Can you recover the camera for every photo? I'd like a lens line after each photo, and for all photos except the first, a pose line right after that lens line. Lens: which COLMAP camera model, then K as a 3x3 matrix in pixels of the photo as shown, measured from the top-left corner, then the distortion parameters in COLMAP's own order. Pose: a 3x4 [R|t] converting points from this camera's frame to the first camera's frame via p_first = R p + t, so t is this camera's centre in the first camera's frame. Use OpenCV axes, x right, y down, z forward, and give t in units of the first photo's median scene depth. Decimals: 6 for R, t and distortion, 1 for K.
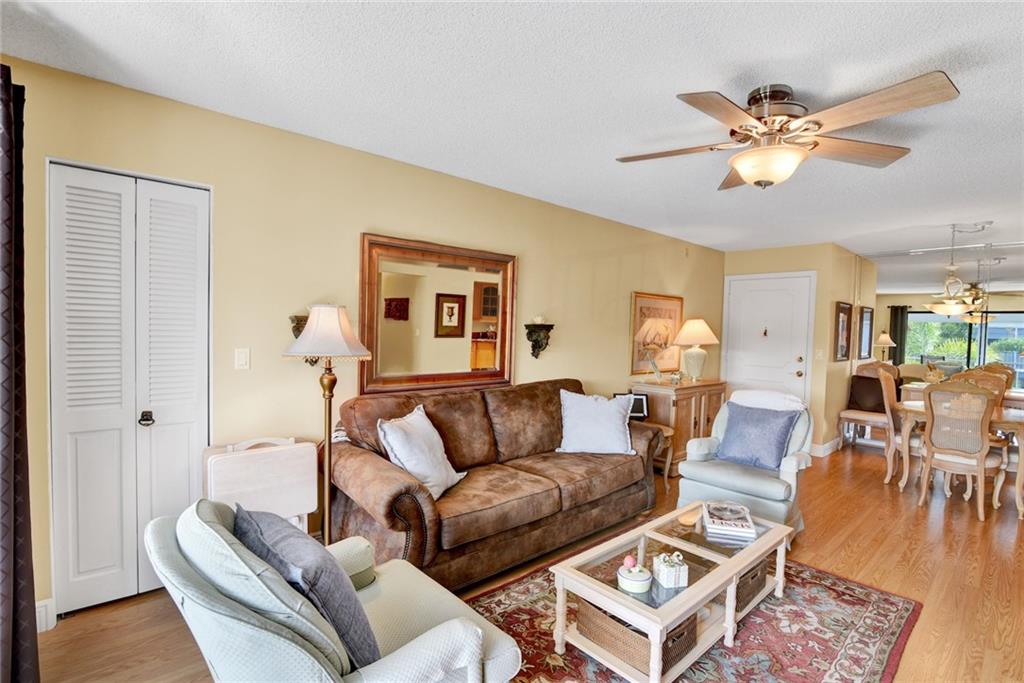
lens RADIAL K [[495.5, 0, 482.4], [0, 495.5, 341.5], [0, 0, 1]] dist [-0.040845, 0.004790]
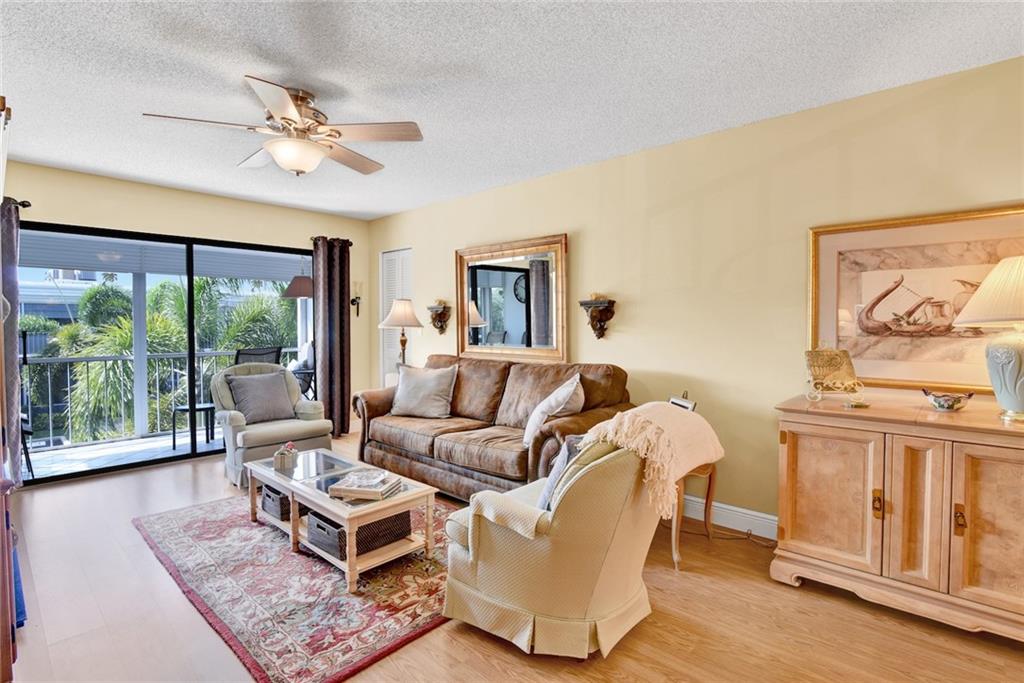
lens RADIAL K [[495.5, 0, 500.9], [0, 495.5, 336.7], [0, 0, 1]] dist [-0.040845, 0.004790]
pose [[0.100541, -0.000013, -0.994933, 0.799302], [-0.031874, 0.999487, -0.003234, 0.030885], [0.994422, 0.032038, 0.100489, 0.611891]]
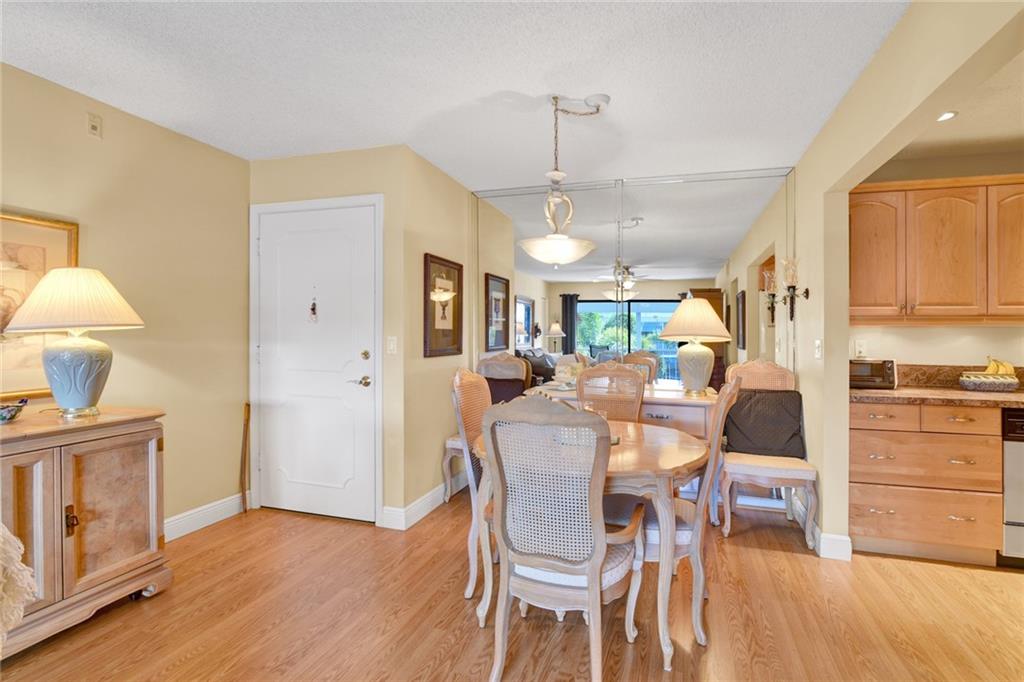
lens RADIAL K [[495.5, 0, 522.3], [0, 495.5, 331.4], [0, 0, 1]] dist [-0.040845, 0.004790]
pose [[0.842377, -0.017780, 0.538595, 0.566197], [0.030730, 0.999414, -0.015070, 0.026648], [-0.538012, 0.029246, 0.842430, 0.488268]]
